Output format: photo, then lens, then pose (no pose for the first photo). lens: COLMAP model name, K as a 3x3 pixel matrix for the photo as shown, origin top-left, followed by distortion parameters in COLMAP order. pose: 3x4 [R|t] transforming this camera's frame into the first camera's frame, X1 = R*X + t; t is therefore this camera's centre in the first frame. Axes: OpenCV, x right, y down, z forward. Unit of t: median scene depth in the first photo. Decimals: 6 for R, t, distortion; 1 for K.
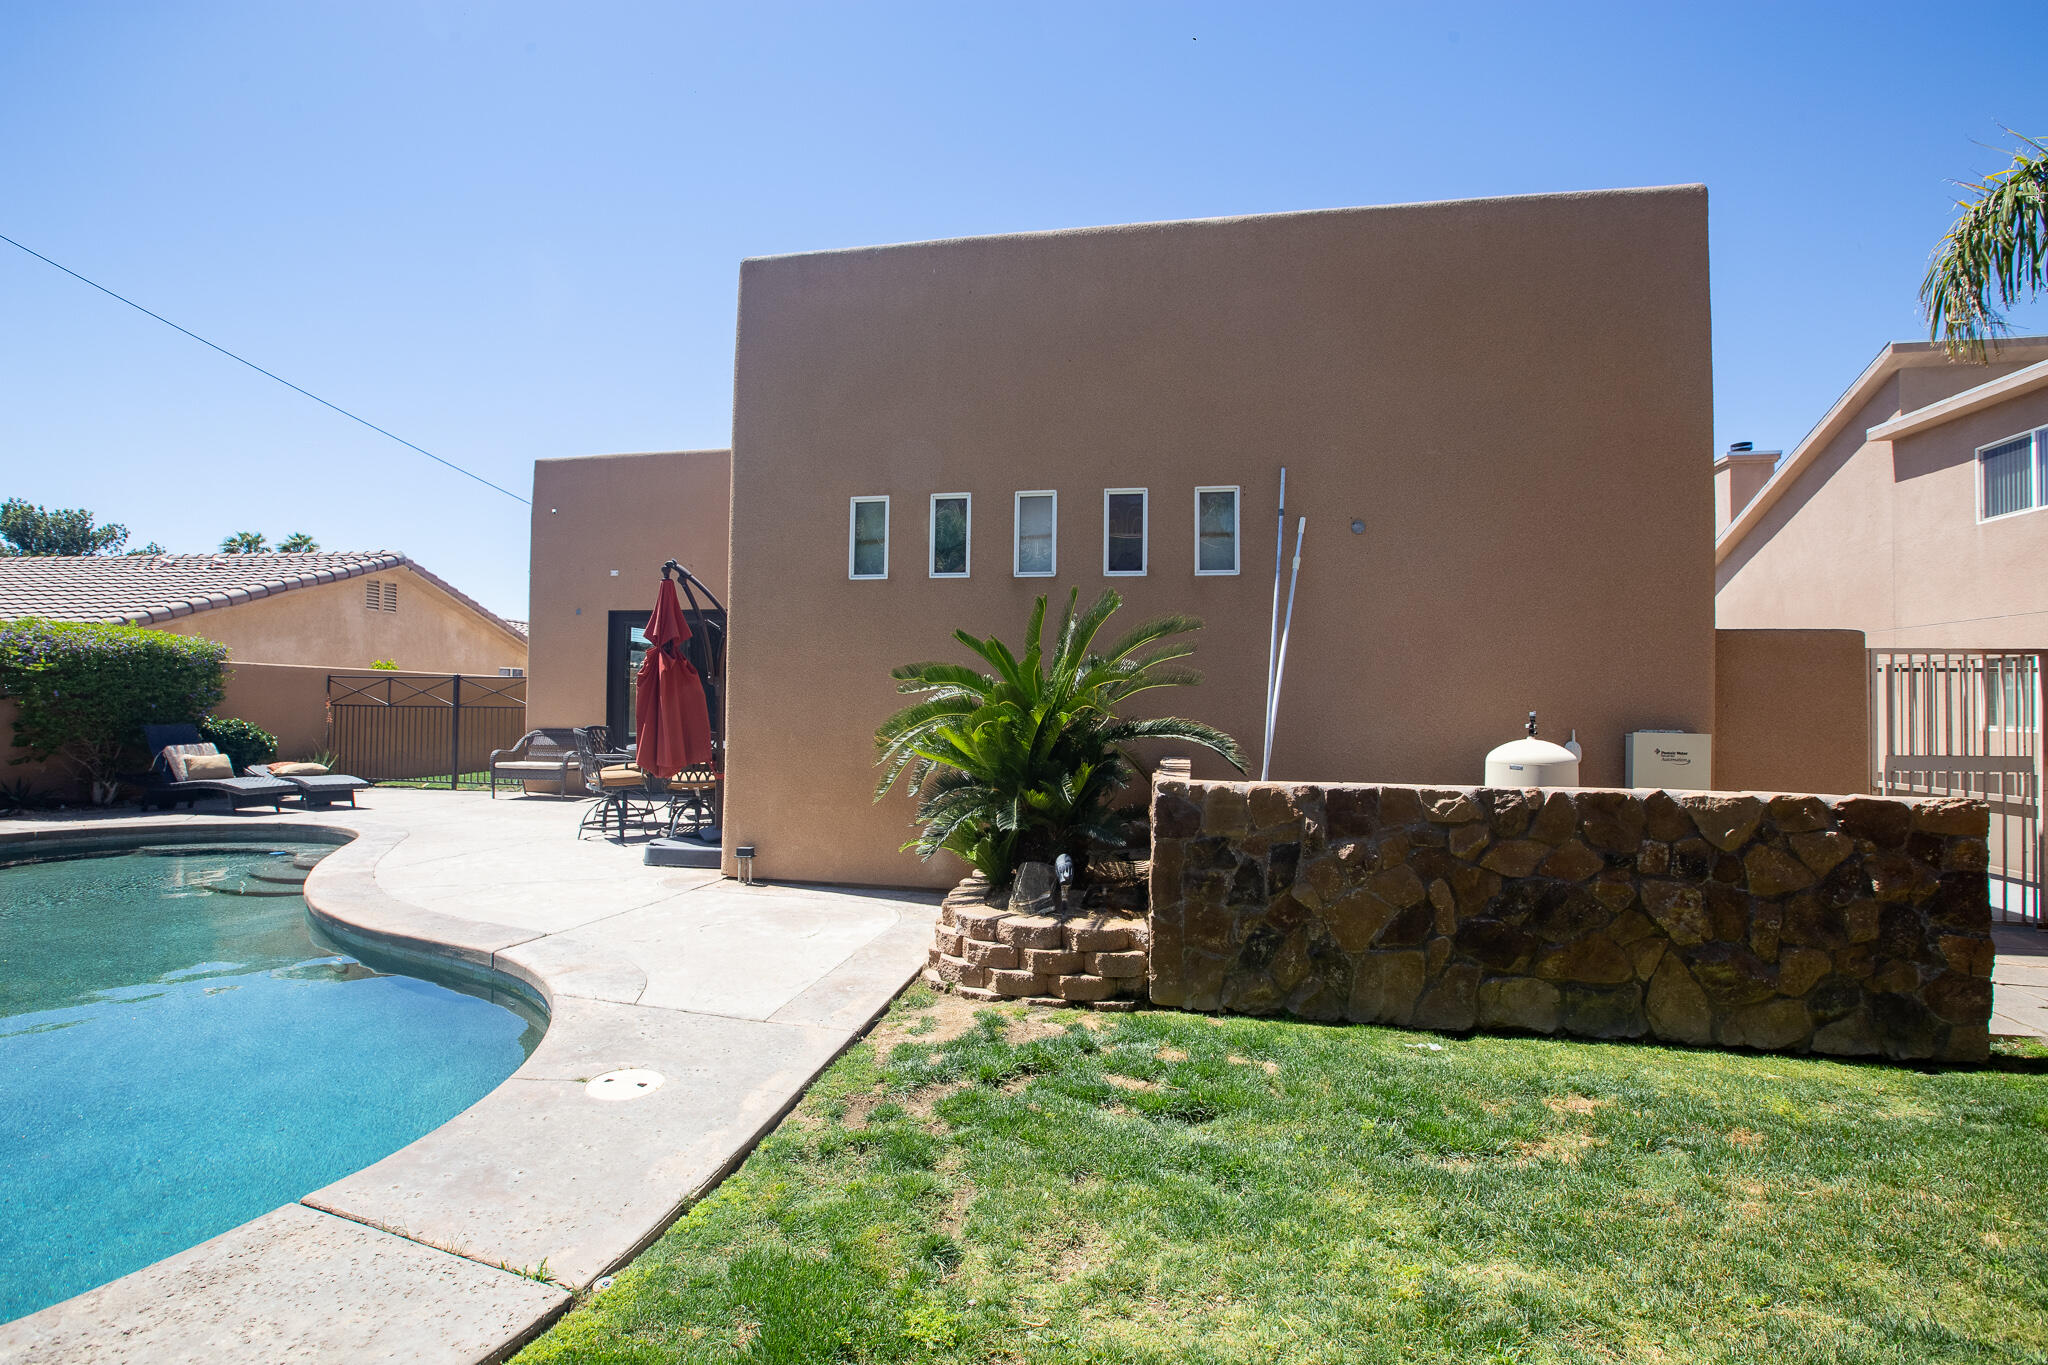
lens RADIAL K [[941.3, 0, 1024.0], [0, 941.3, 682.5], [0, 0, 1]] dist [-0.059096, 0.022392]
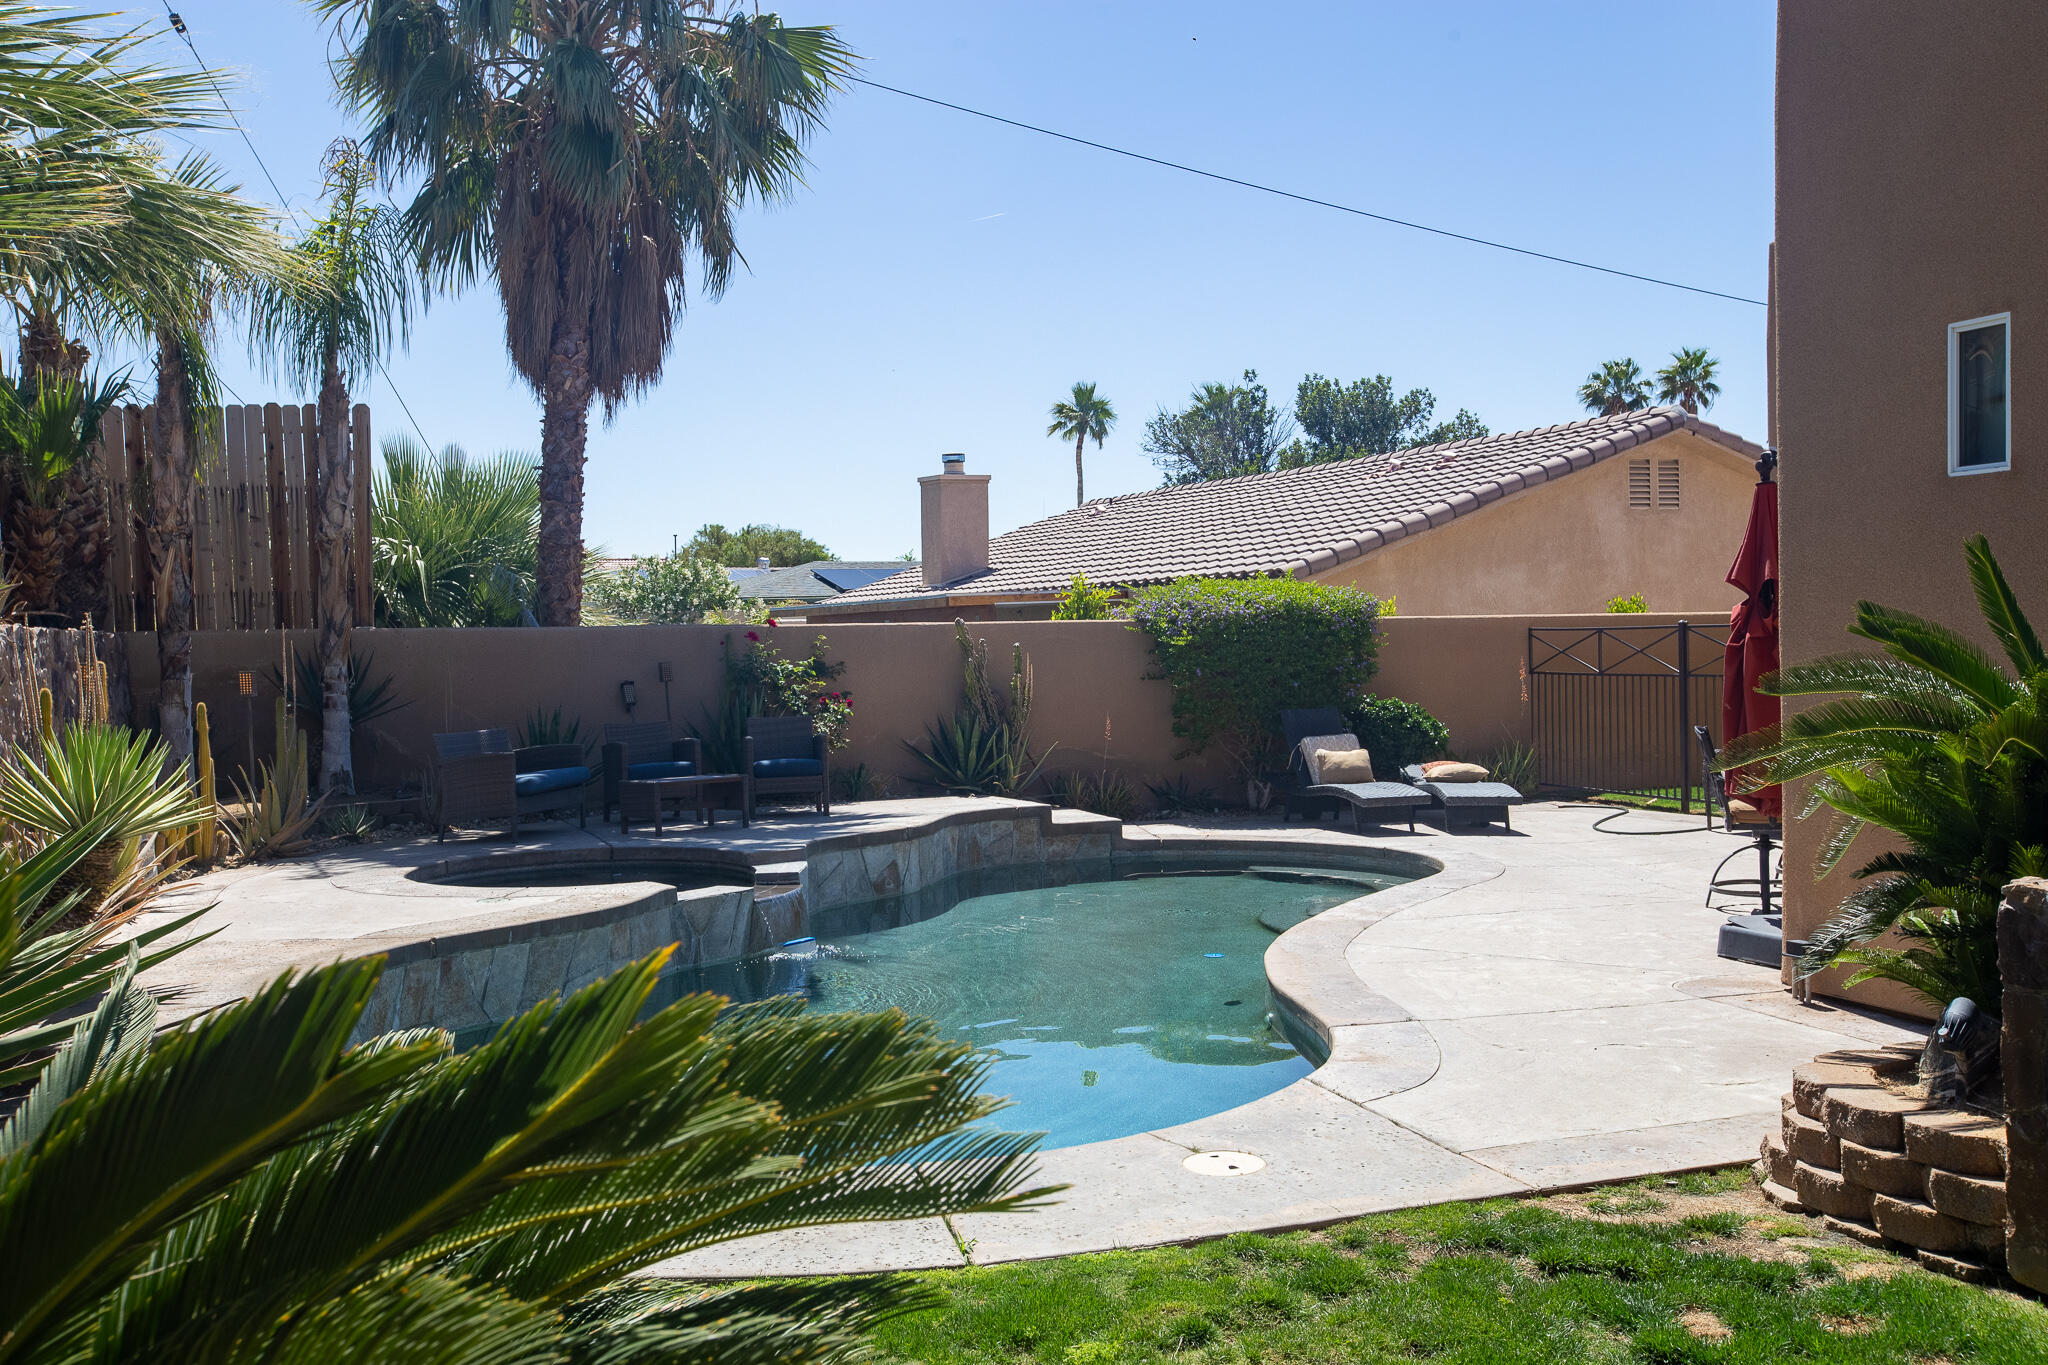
lens RADIAL K [[1962.5, 0, 1024.0], [0, 1962.5, 682.5], [0, 0, 1]] dist [-0.016514, 0.161925]
pose [[0.512969, -0.002651, -0.858403, 0.338794], [0.048351, 0.998497, 0.025810, -0.029136], [0.857044, -0.054744, 0.512326, -0.039681]]
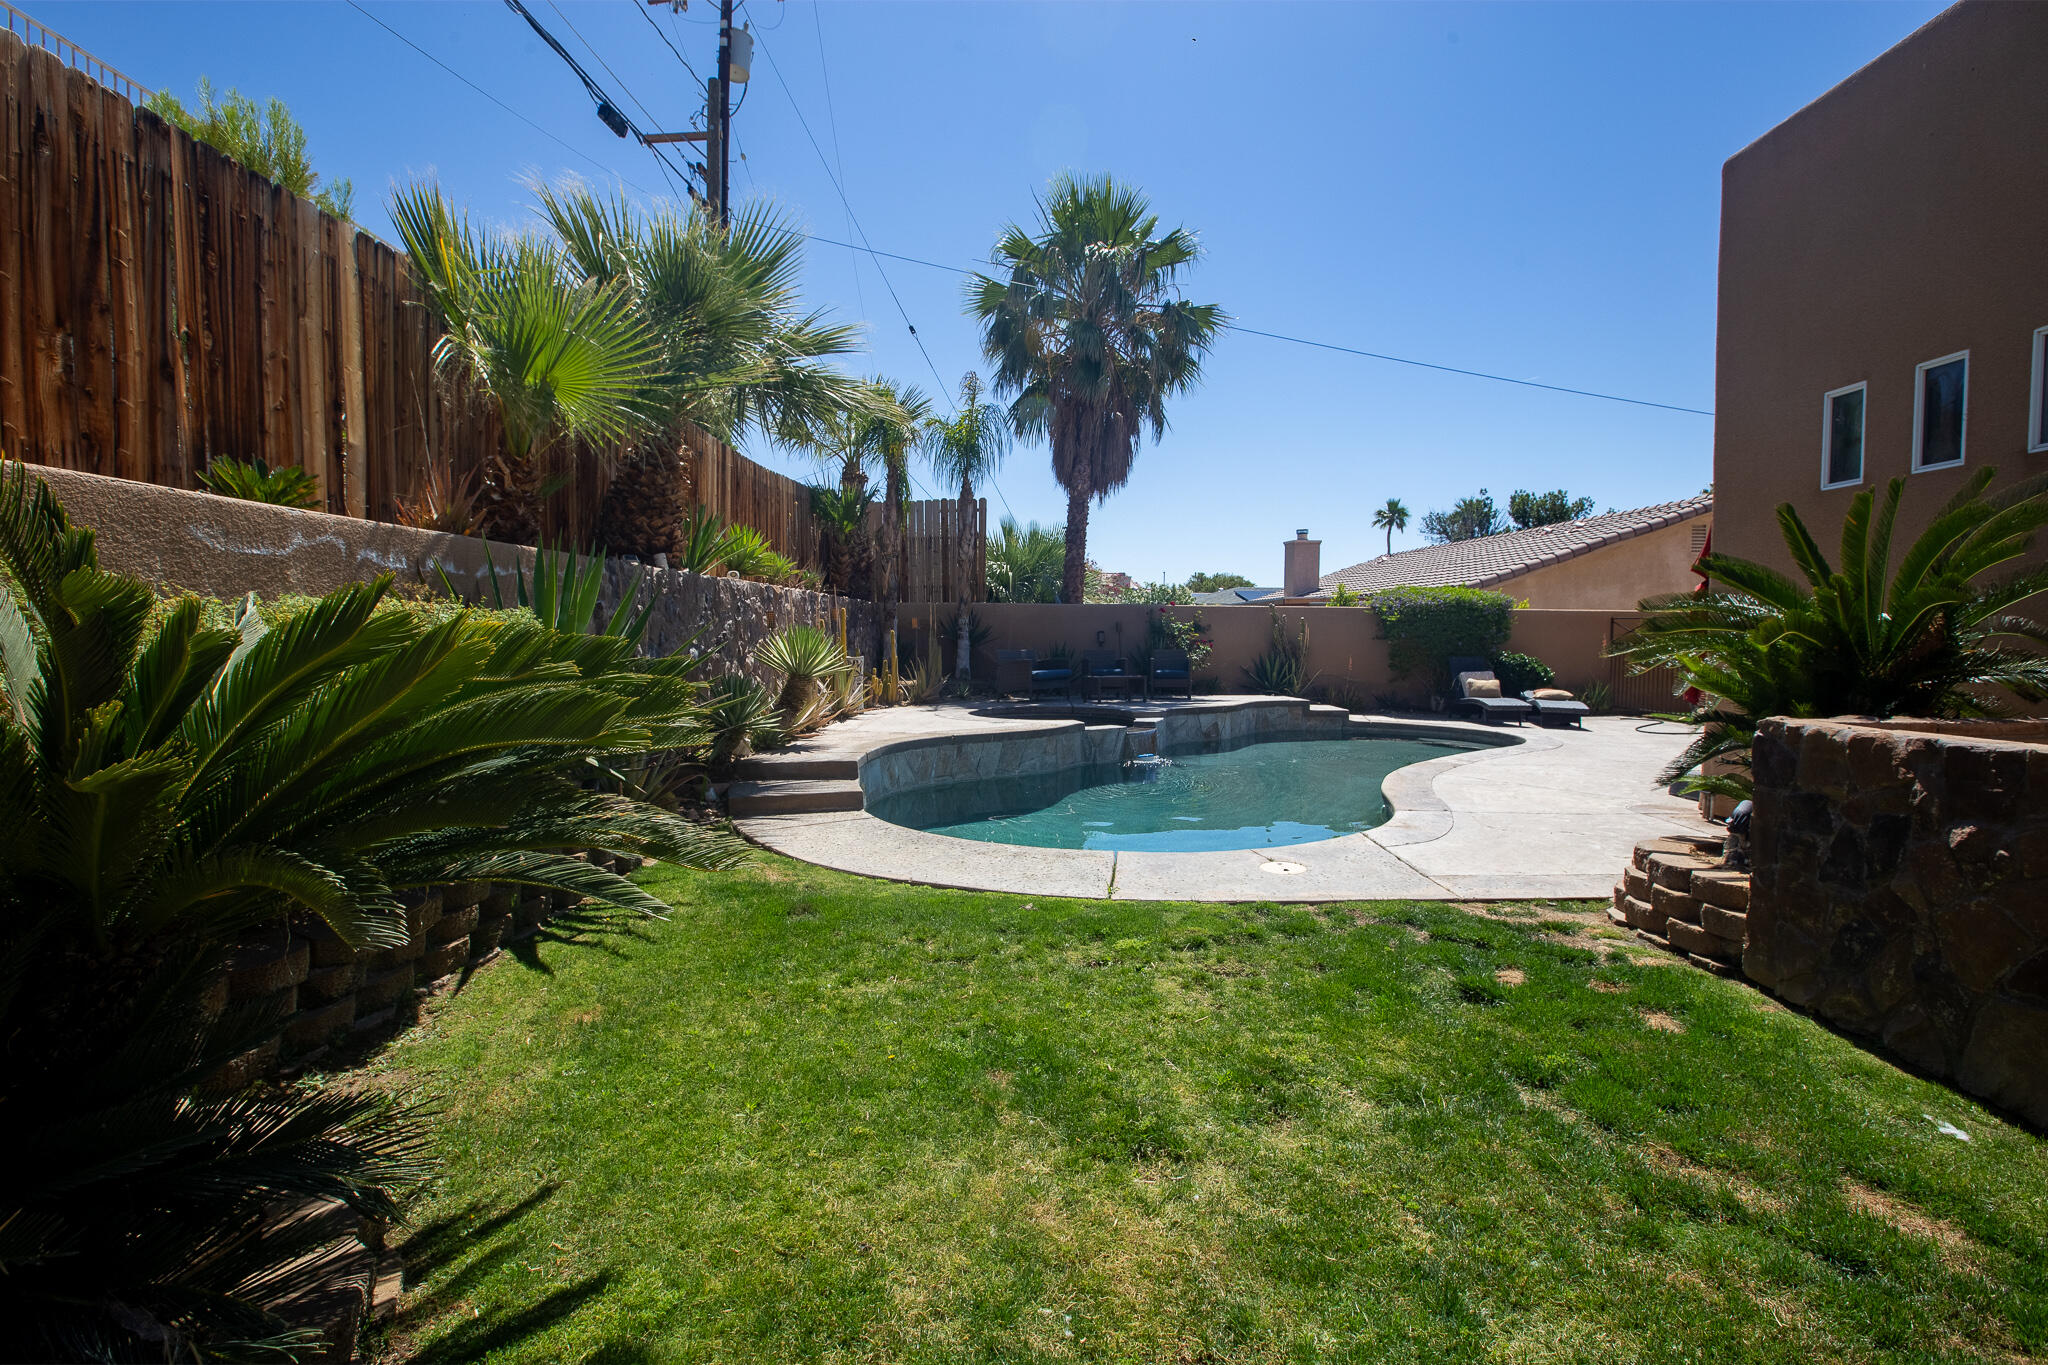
lens RADIAL K [[950.9, 0, 1015.7], [0, 950.9, 681.3], [0, 0, 1]] dist [-0.069142, 0.034074]
pose [[0.177281, 0.036395, -0.983487, 0.333269], [0.023706, 0.998868, 0.041238, 0.008392], [0.983875, -0.030625, 0.176218, 0.076953]]
